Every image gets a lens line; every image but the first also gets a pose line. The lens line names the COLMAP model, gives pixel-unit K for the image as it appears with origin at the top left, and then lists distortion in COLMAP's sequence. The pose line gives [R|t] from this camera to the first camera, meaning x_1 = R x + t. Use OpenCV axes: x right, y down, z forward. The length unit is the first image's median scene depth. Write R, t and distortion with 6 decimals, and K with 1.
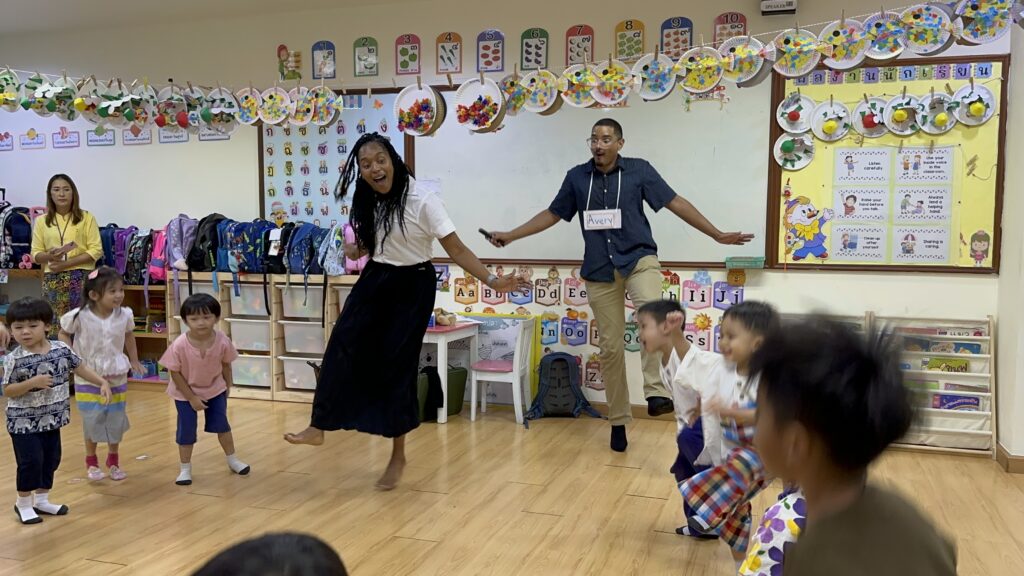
lens RADIAL K [[834.9, 0, 511.1], [0, 834.9, 293.0], [0, 0, 1]] dist [0.146254, -0.252390]
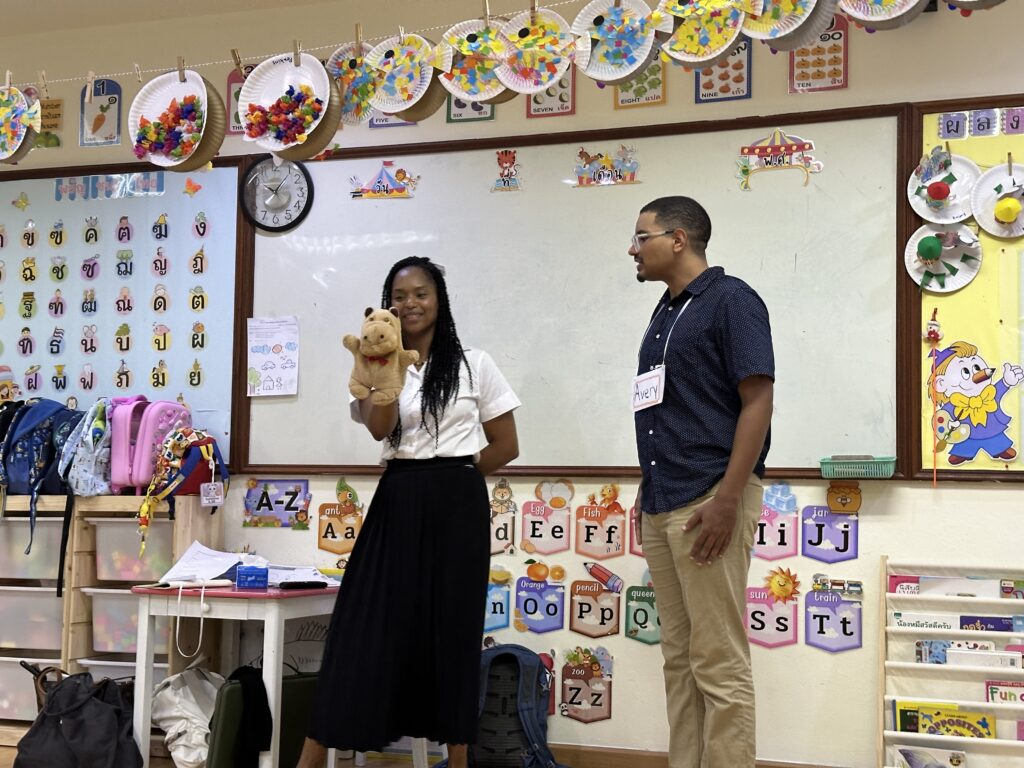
lens RADIAL K [[1419.3, 0, 528.0], [0, 1419.3, 396.1], [0, 0, 1]] dist [0.121716, 0.000000]
pose [[0.999816, 0.010313, -0.016144, 0.080127], [-0.012720, 0.987533, -0.156900, 0.055970], [0.014324, 0.157077, 0.987482, 0.109755]]
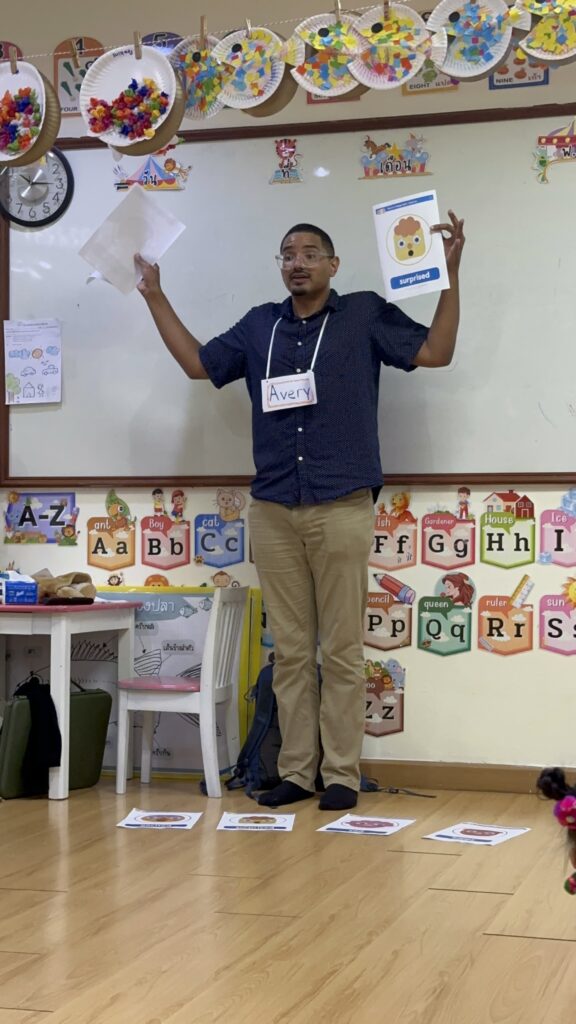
lens RADIAL K [[1668.2, 0, 294.1], [0, 1668.2, 522.8], [0, 0, 1]] dist [0.143602, 0.000000]
pose [[0.998828, 0.000541, 0.048389, 0.007133], [0.004127, 0.995342, -0.096322, 0.084264], [-0.048216, 0.096409, 0.994173, 0.004569]]
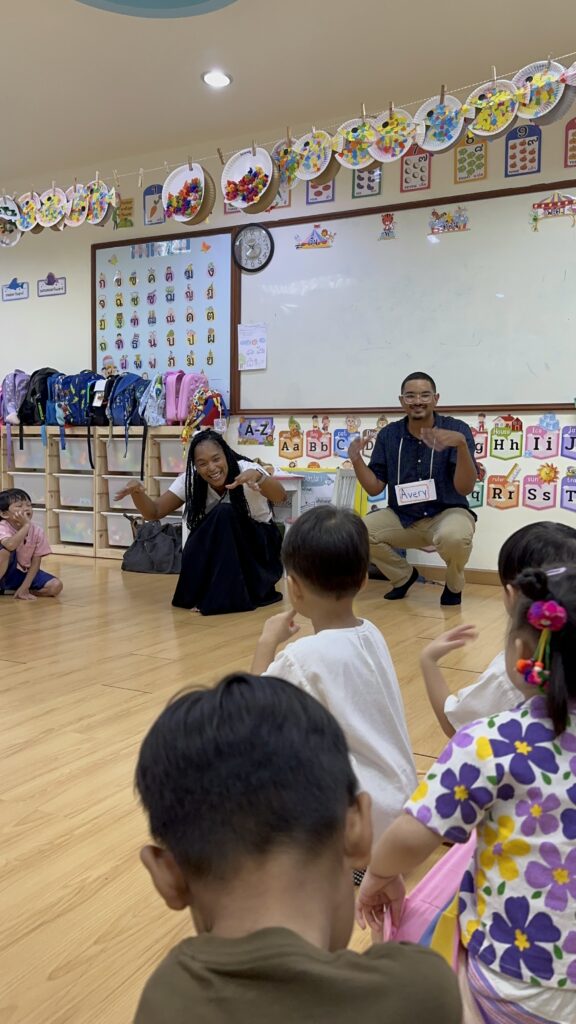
lens RADIAL K [[834.9, 0, 290.2], [0, 834.9, 516.2], [0, 0, 1]] dist [0.146254, -0.252390]
pose [[0.986241, 0.023278, -0.163668, 0.102415], [-0.025066, 0.999646, -0.008869, 0.087886], [0.163403, 0.012849, 0.986476, 0.086783]]
